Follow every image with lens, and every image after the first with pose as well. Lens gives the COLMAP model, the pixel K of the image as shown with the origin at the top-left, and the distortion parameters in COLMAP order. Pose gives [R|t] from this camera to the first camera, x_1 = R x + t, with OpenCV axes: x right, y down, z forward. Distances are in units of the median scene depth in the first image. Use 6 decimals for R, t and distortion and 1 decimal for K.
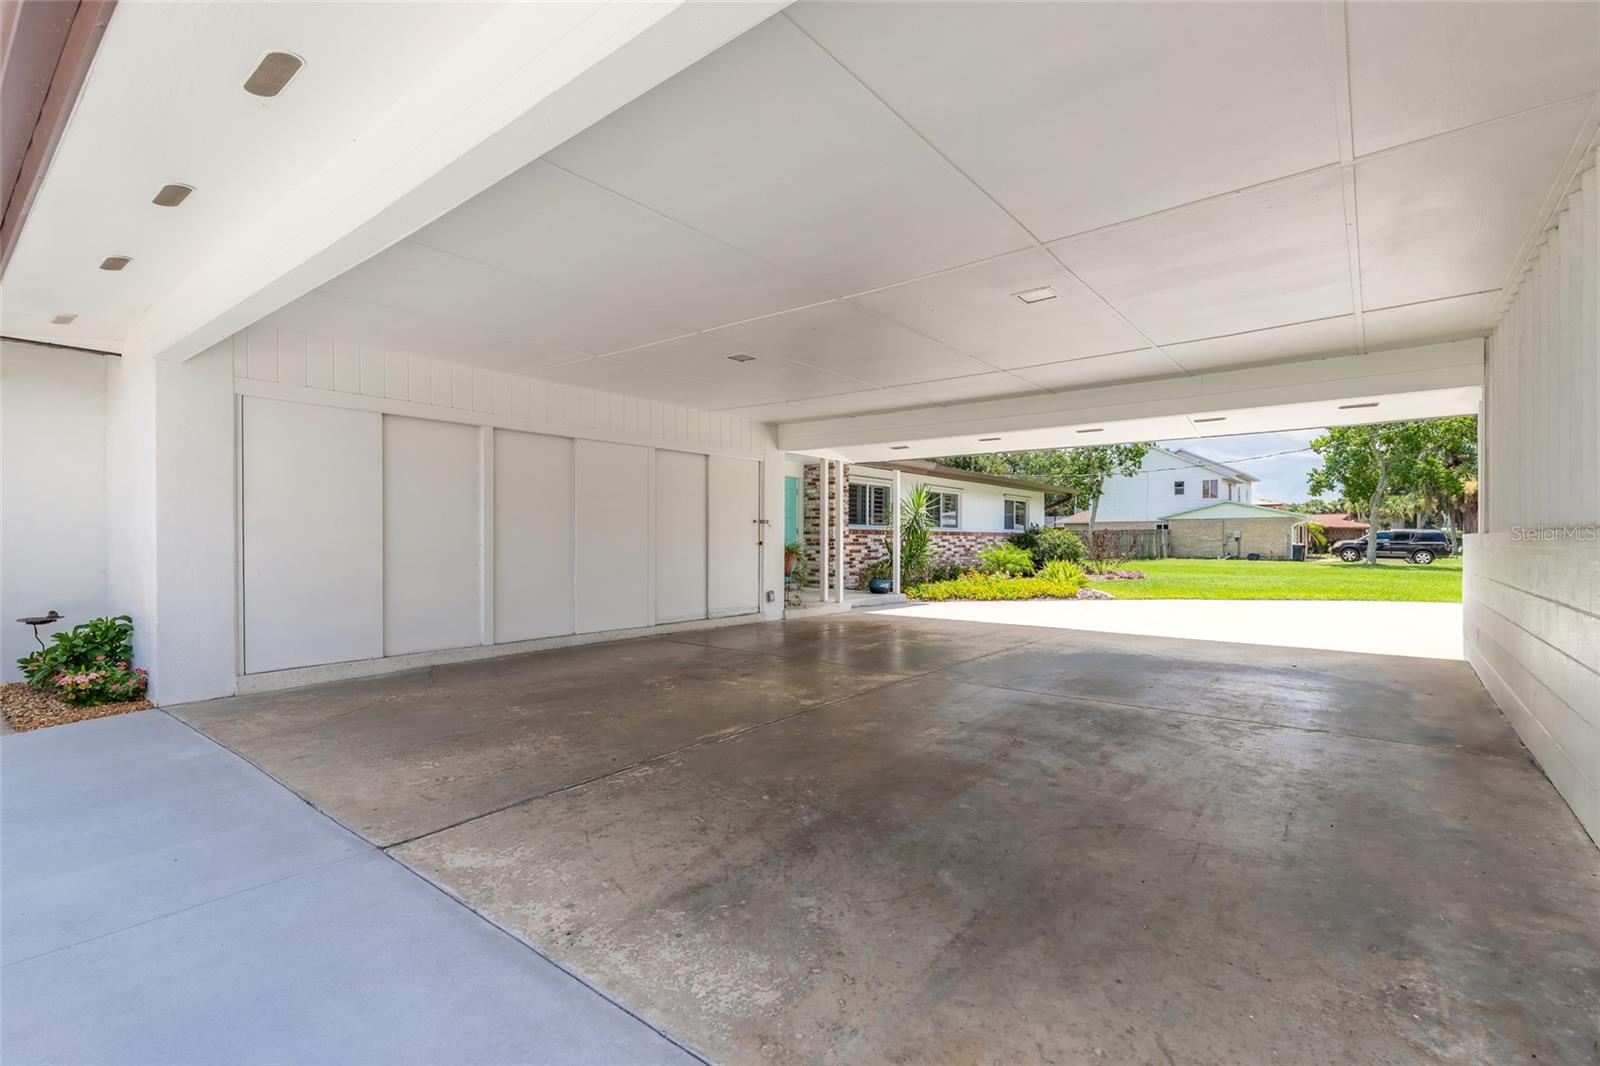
lens RADIAL K [[721.7, 0, 800.0], [0, 721.7, 533.0], [0, 0, 1]] dist [0.000672, -0.000033]
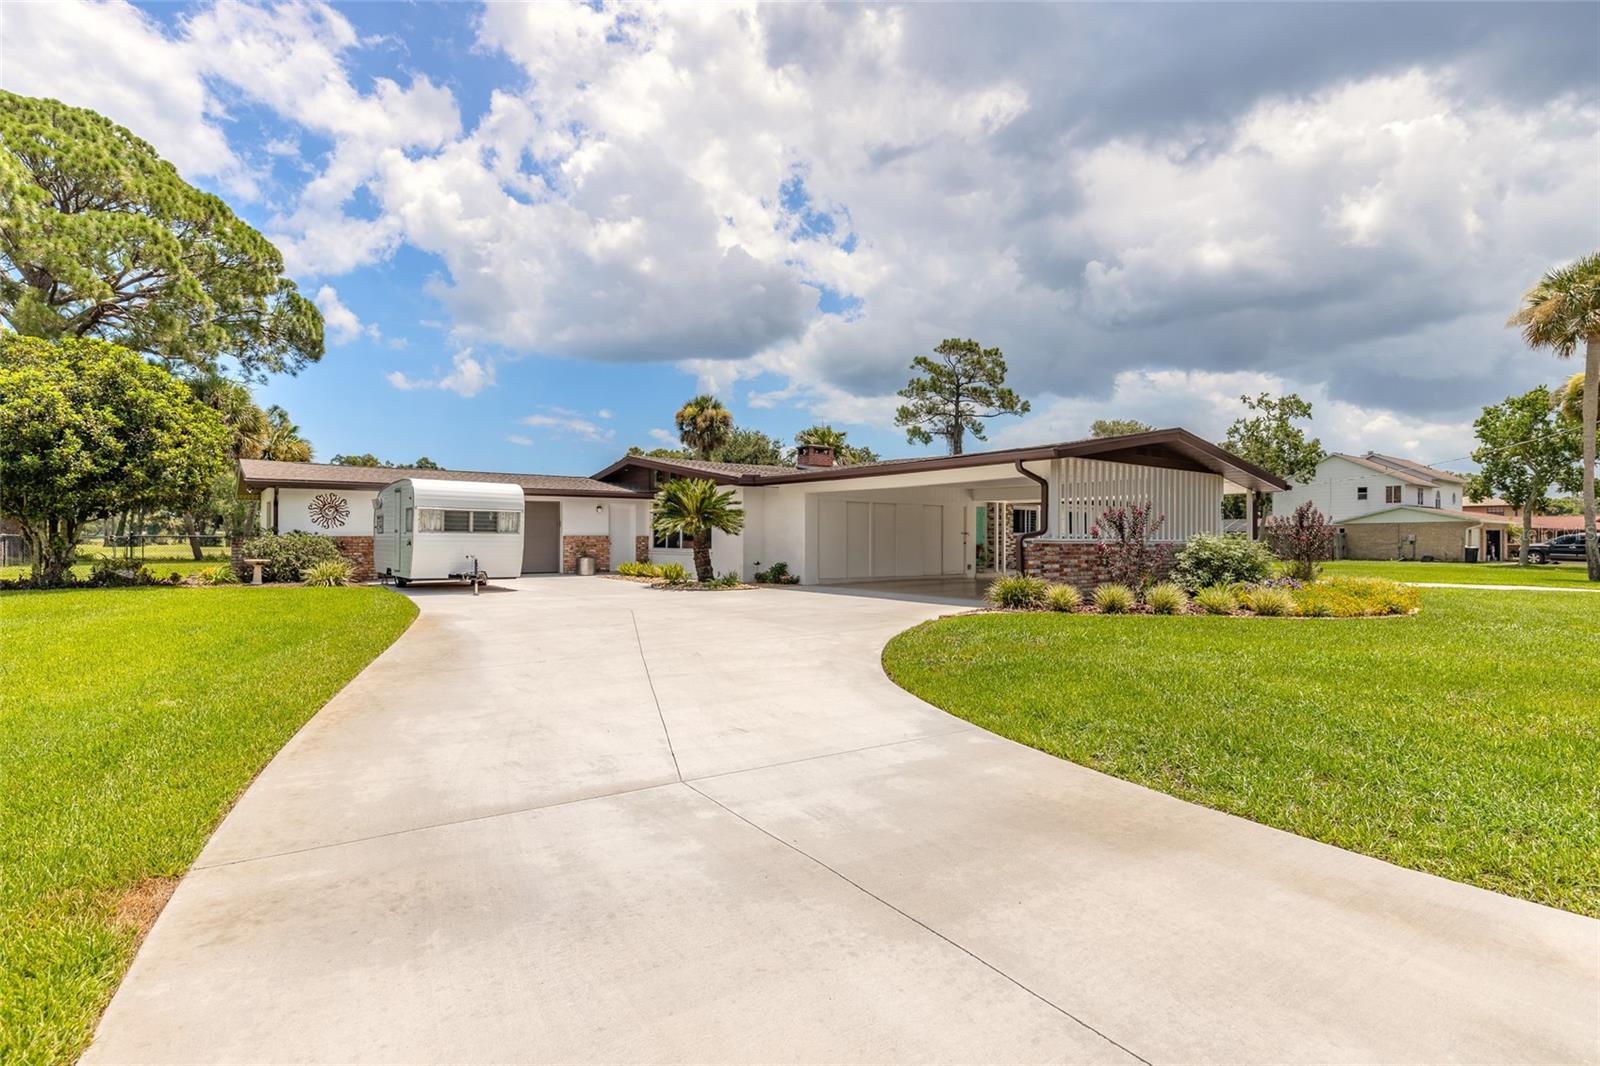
lens RADIAL K [[712.2, 0, 800.0], [0, 712.2, 533.0], [0, 0, 1]] dist [-0.000313, -0.000031]
pose [[0.965804, 0.000073, -0.259273, 0.013360], [-0.000557, 0.999998, -0.001793, -0.007574], [0.259272, 0.001876, 0.965802, -0.722257]]
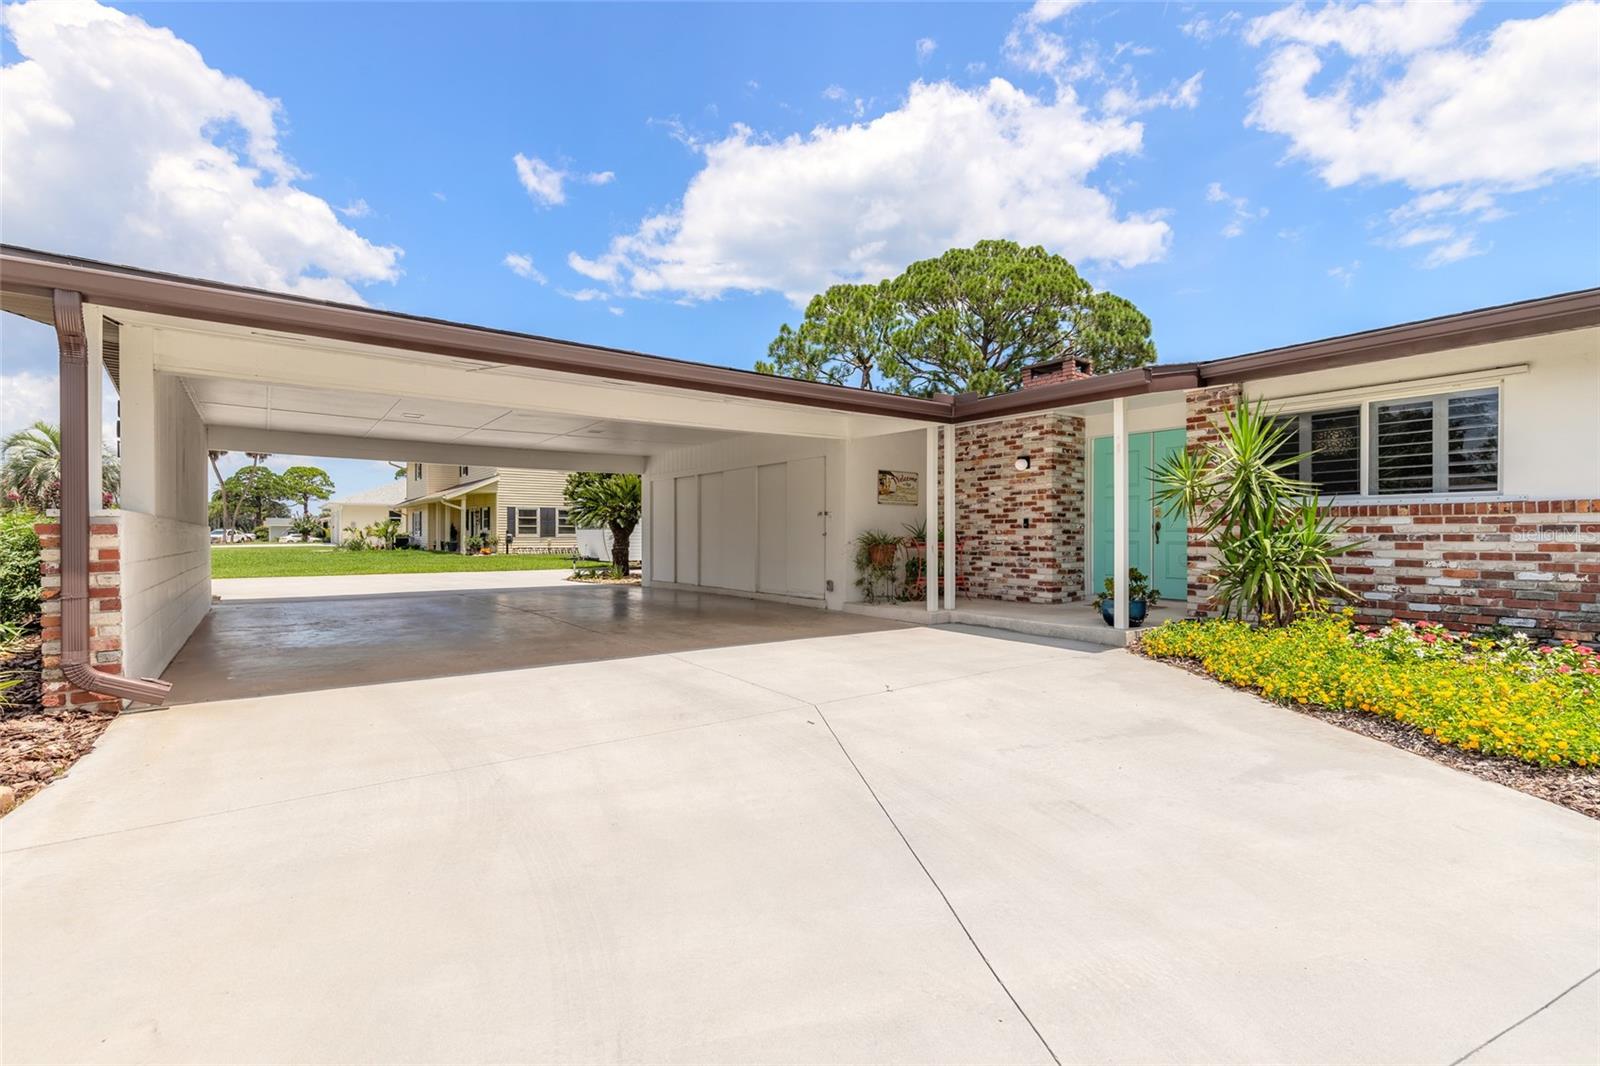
lens RADIAL K [[721.7, 0, 800.0], [0, 721.7, 533.0], [0, 0, 1]] dist [0.000672, -0.000033]
pose [[-0.256687, -0.008580, -0.966457, 0.538114], [0.004898, 0.999936, -0.010178, 0.013310], [0.966482, -0.007346, -0.256628, 0.686774]]
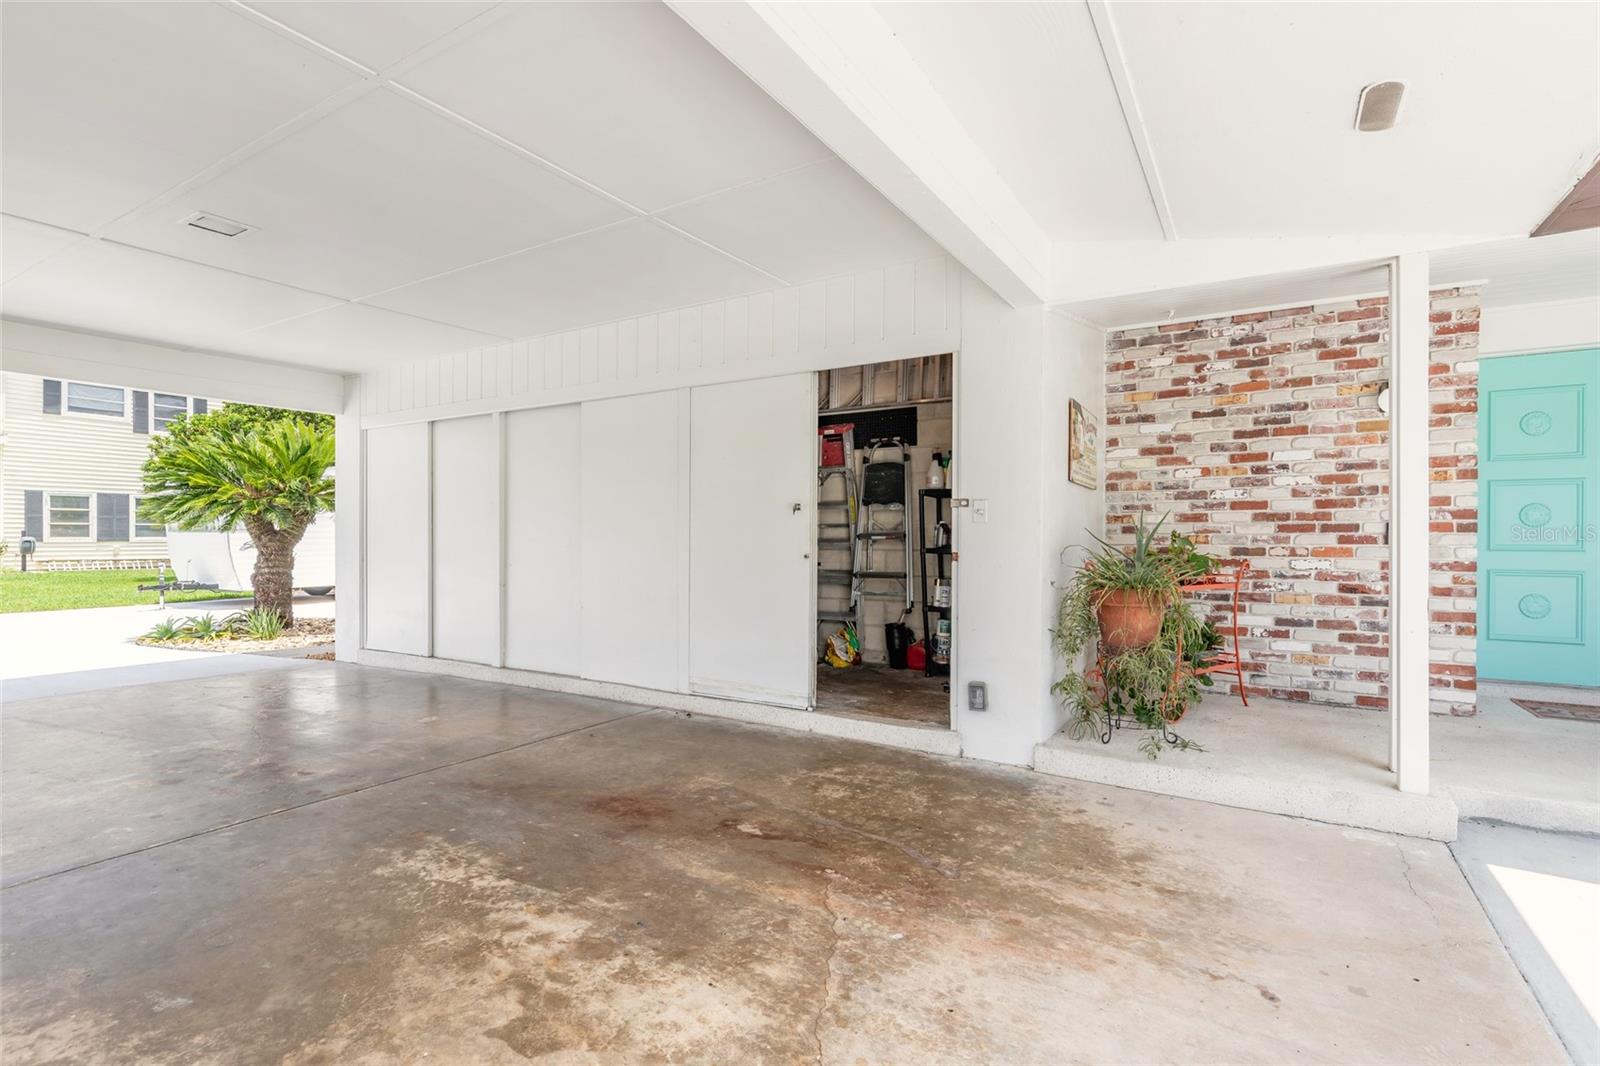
lens RADIAL K [[757.4, 0, 800.0], [0, 757.4, 533.0], [0, 0, 1]] dist [-0.001752, -0.000164]
pose [[0.126830, -0.010343, -0.991871, 0.193873], [0.003280, 0.999945, -0.010008, 0.003082], [0.991919, -0.001984, 0.126857, 0.481413]]
